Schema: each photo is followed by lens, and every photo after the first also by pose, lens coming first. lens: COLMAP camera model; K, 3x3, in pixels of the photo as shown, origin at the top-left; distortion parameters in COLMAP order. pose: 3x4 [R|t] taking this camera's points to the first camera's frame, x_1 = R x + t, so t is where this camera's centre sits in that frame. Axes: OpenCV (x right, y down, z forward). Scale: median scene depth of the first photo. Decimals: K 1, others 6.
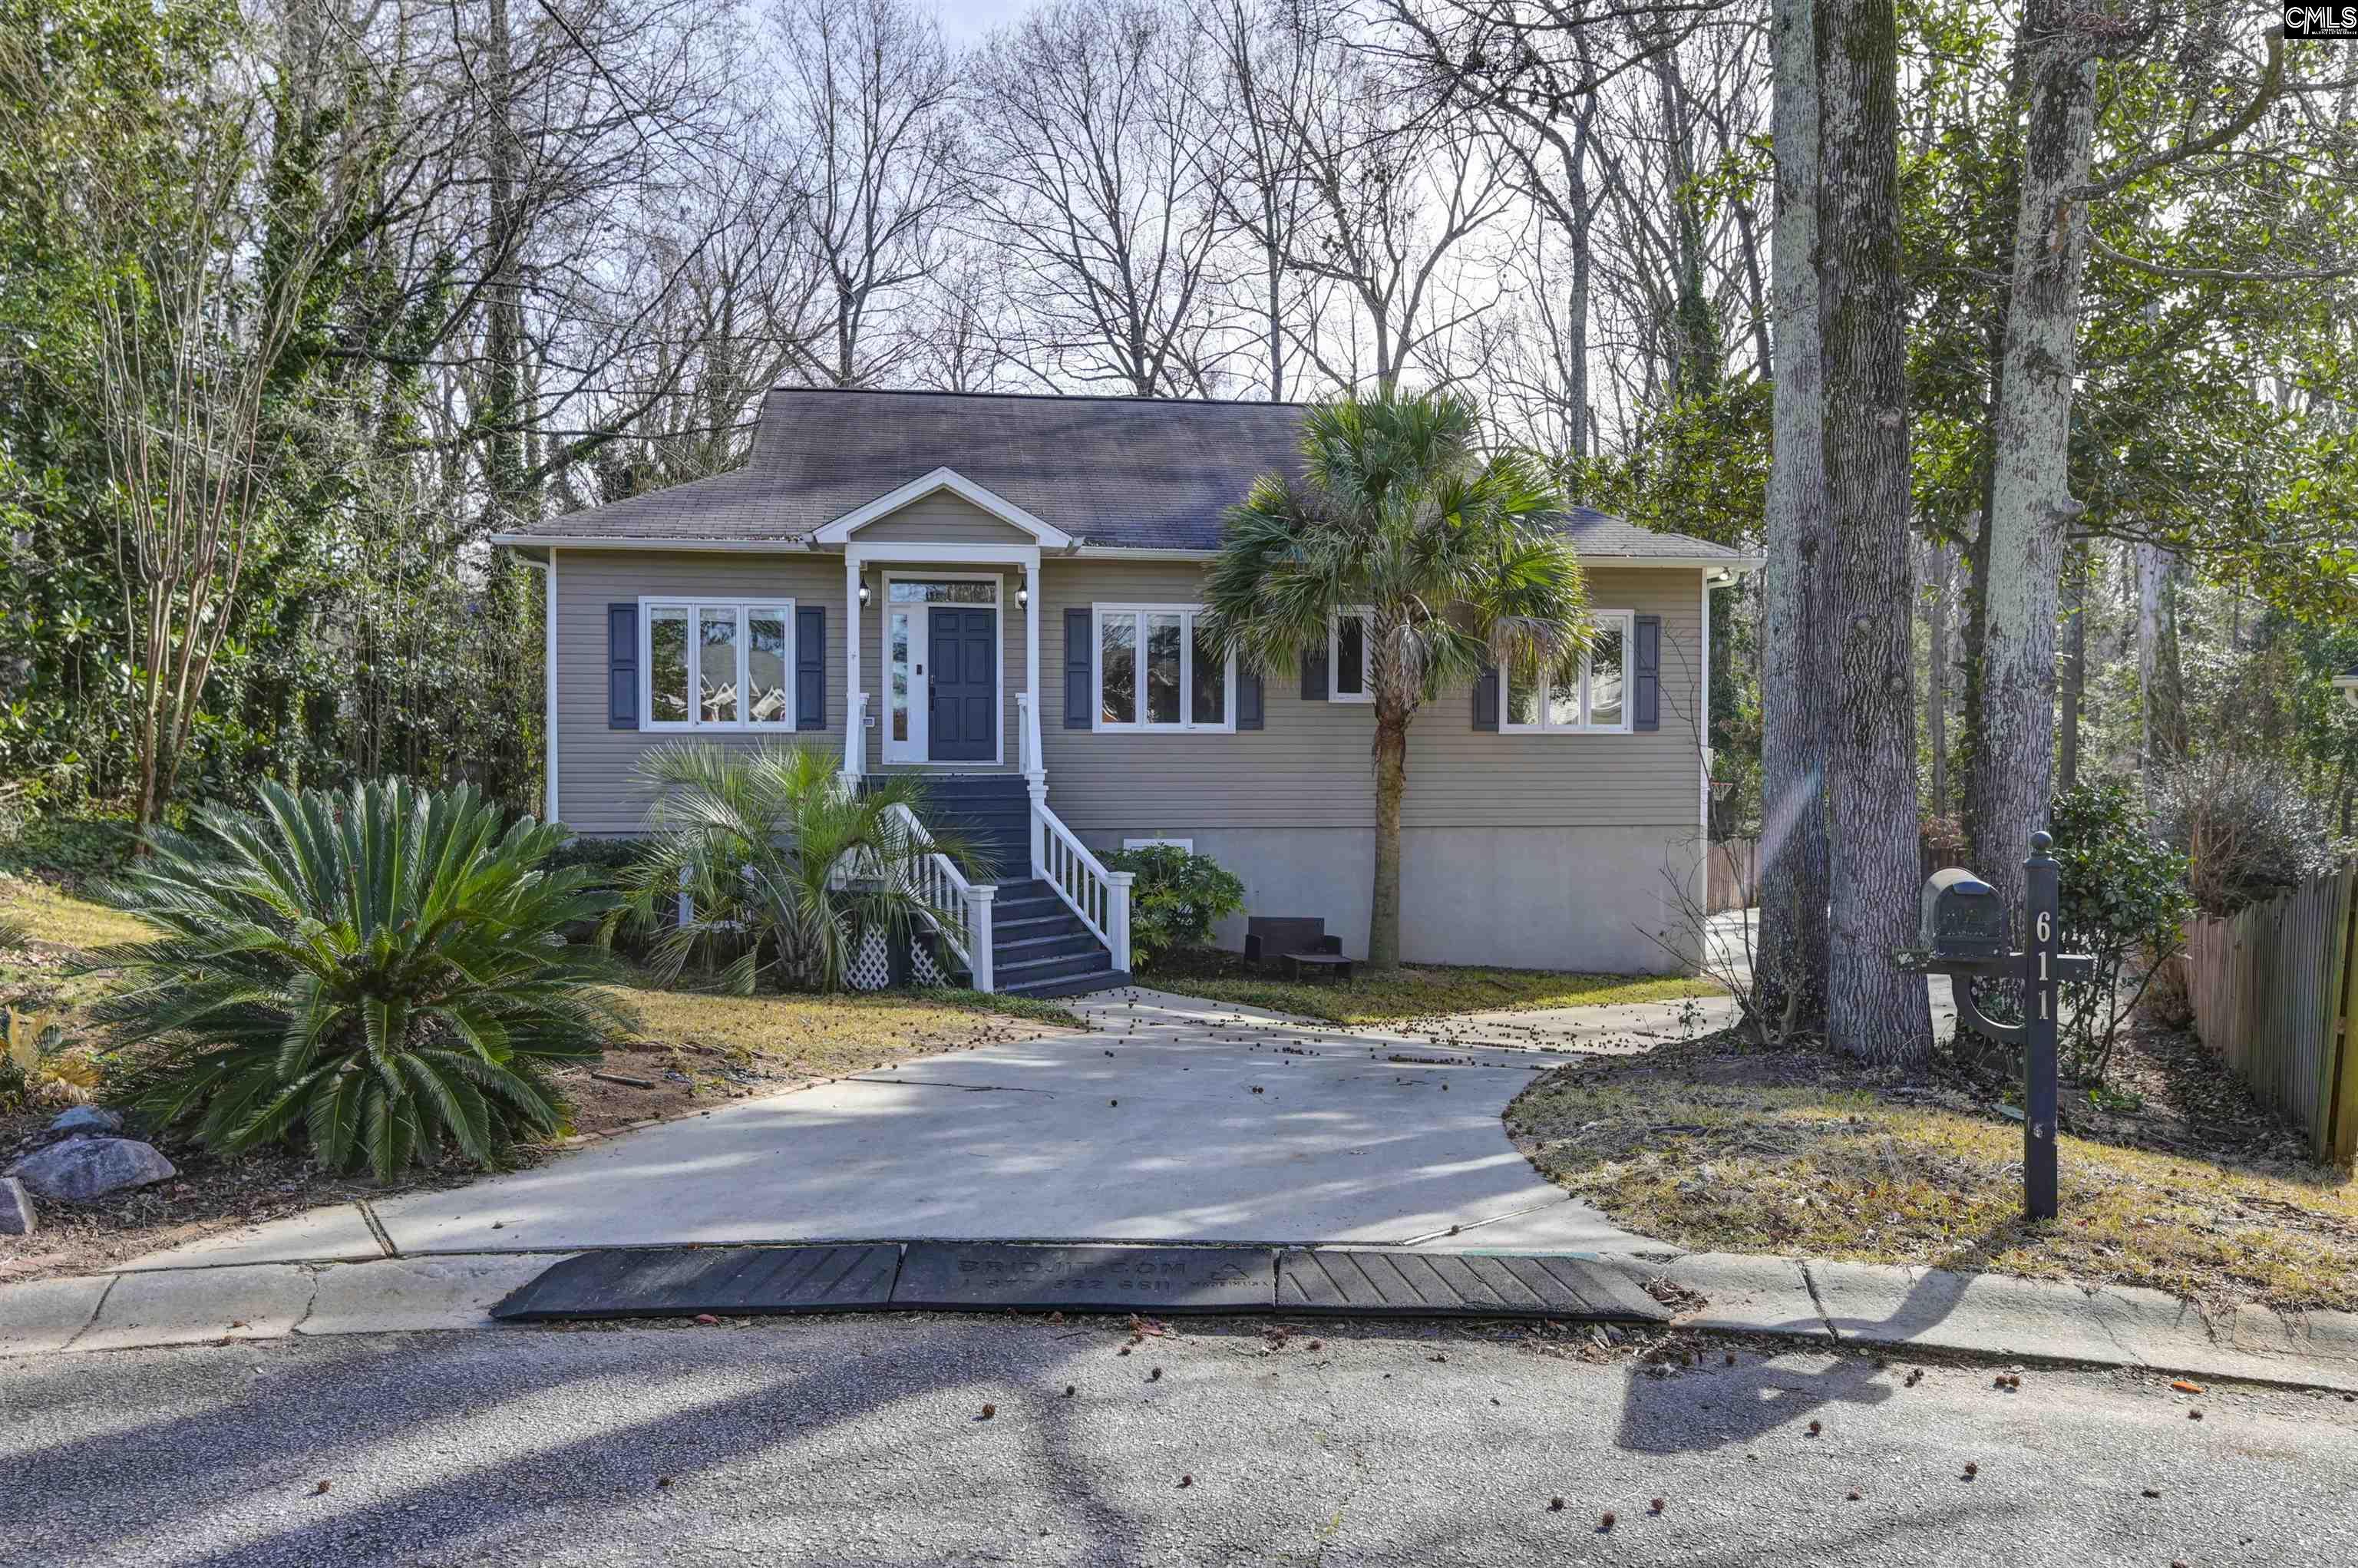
lens RADIAL K [[1706.5, 0, 1184.0], [0, 1706.5, 779.5], [0, 0, 1]] dist [0.034772, 0.000827]
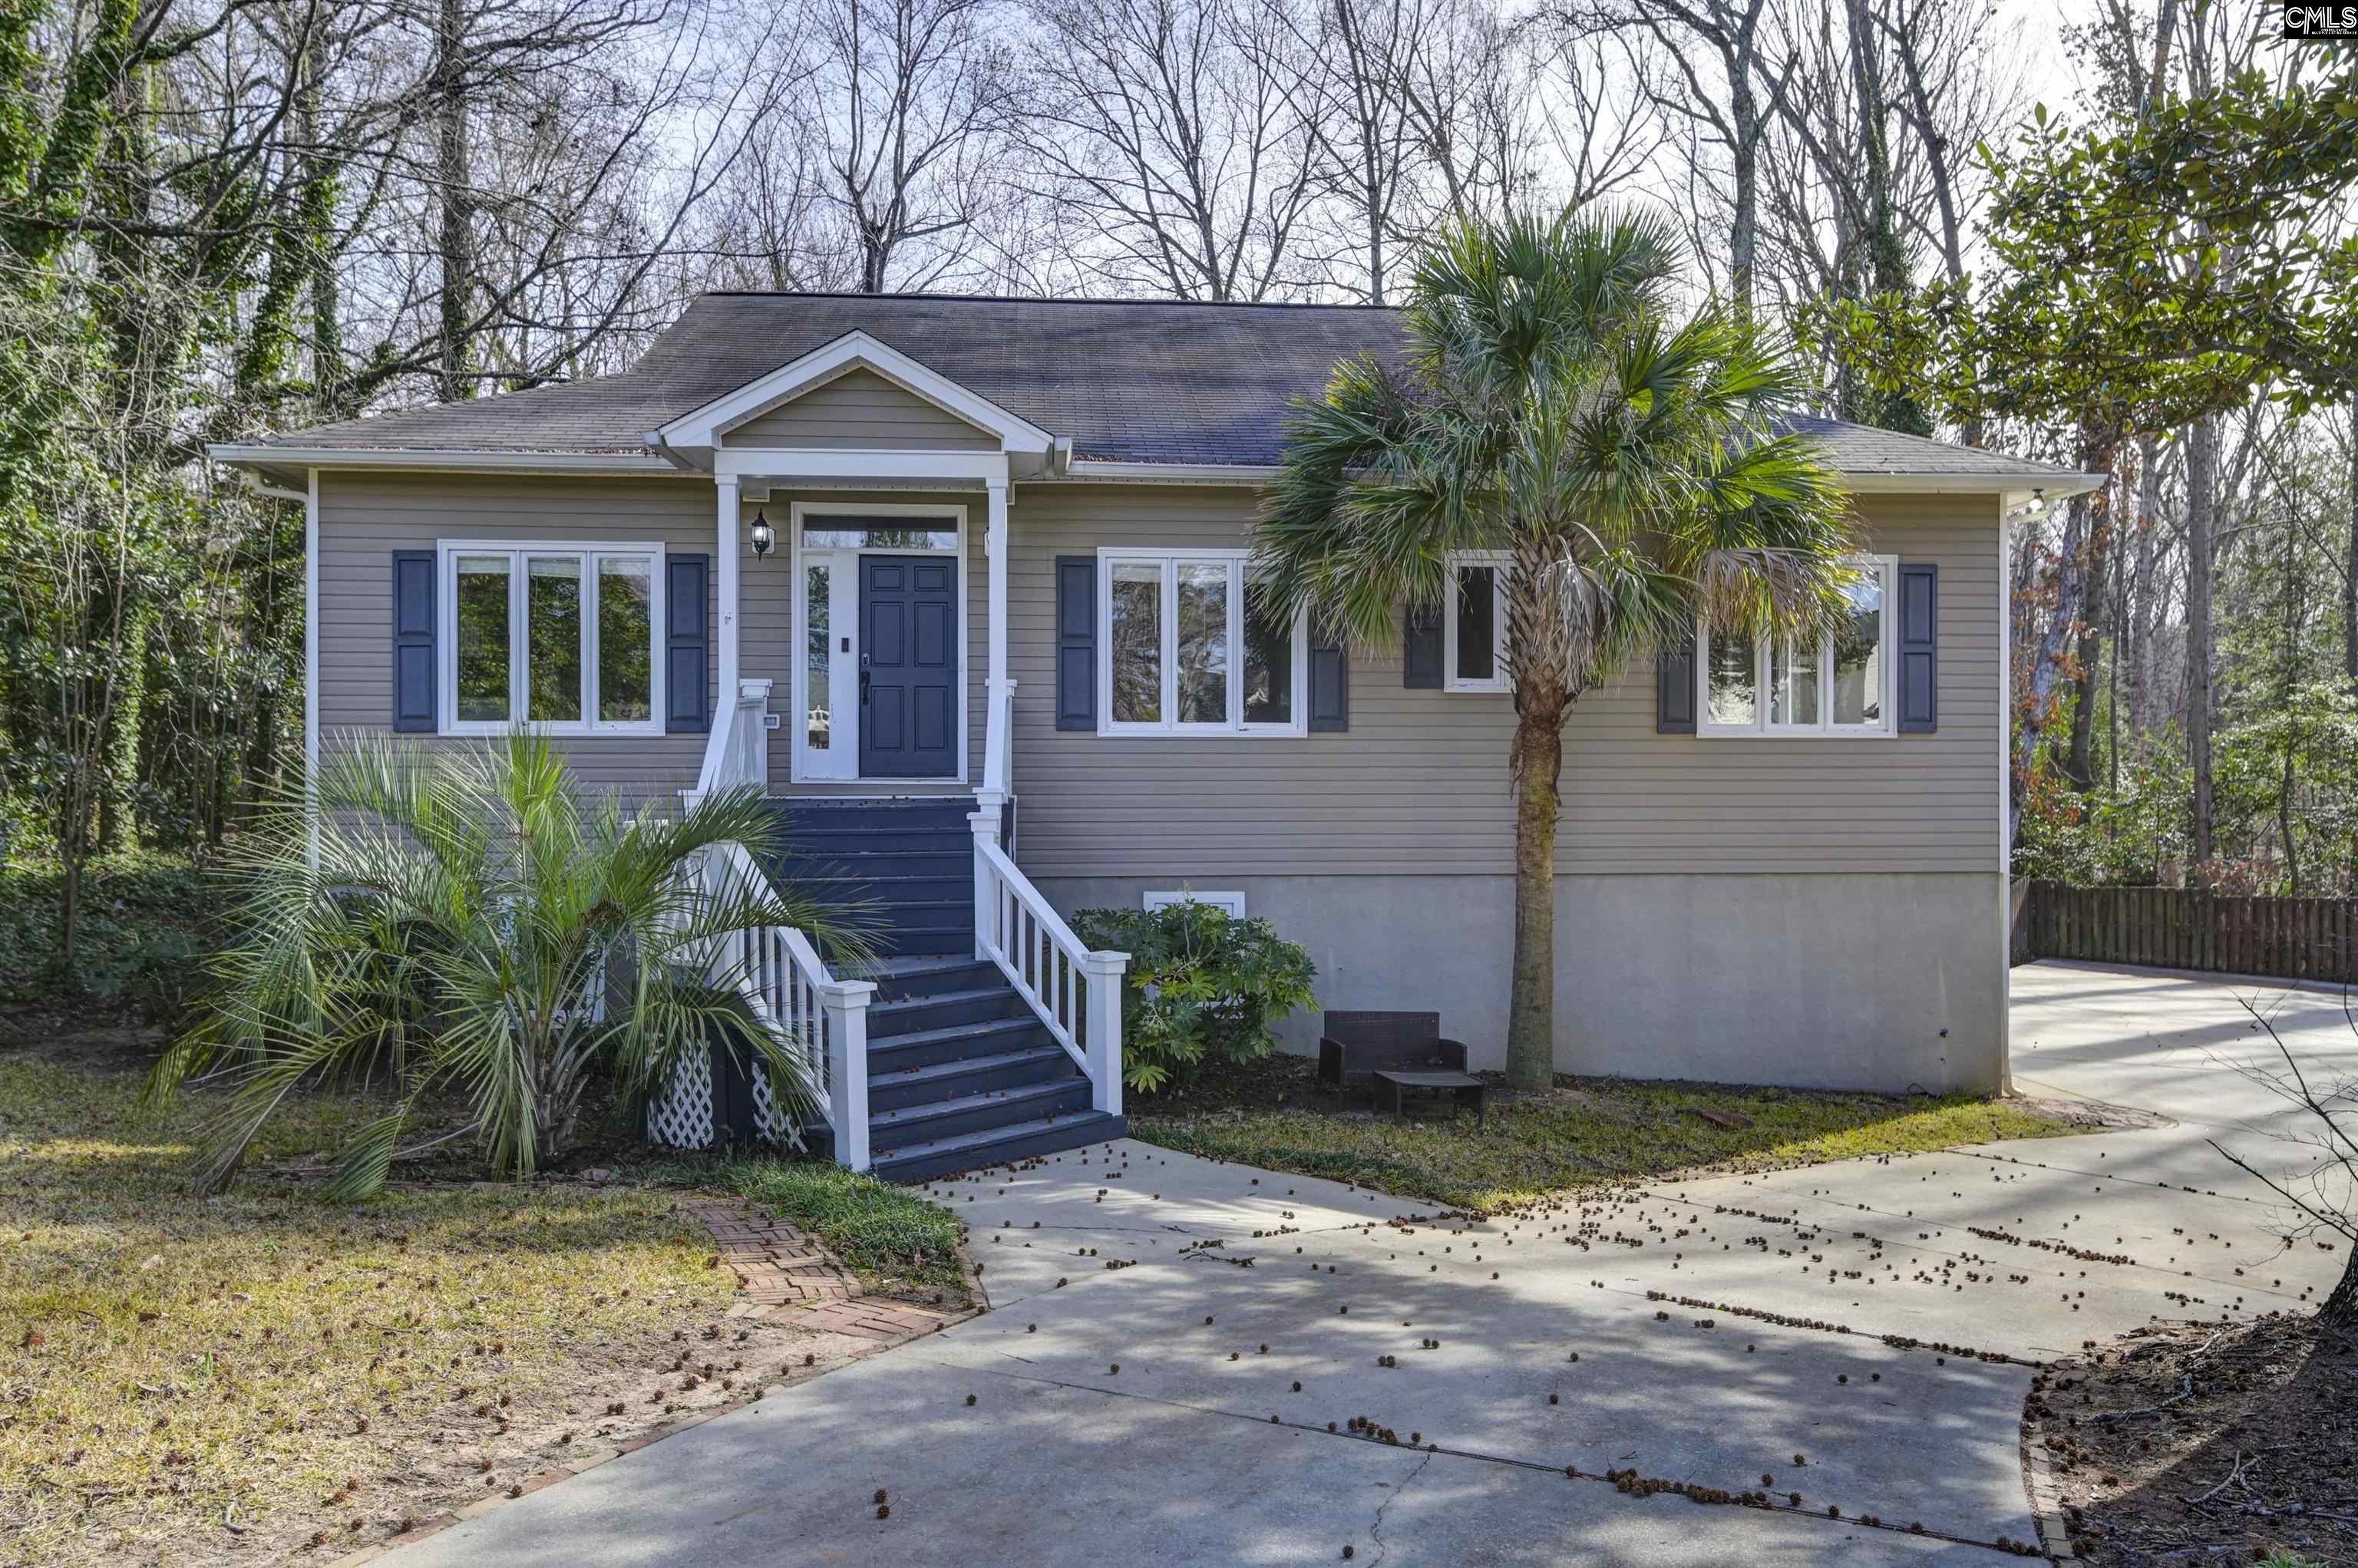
lens RADIAL K [[1706.5, 0, 1180.1], [0, 1706.5, 786.5], [0, 0, 1]] dist [0.034772, 0.000827]
pose [[0.997824, -0.001723, -0.065914, 0.025413], [0.000716, 0.999883, -0.015292, 0.003313], [0.065933, 0.015212, 0.997708, 0.324297]]
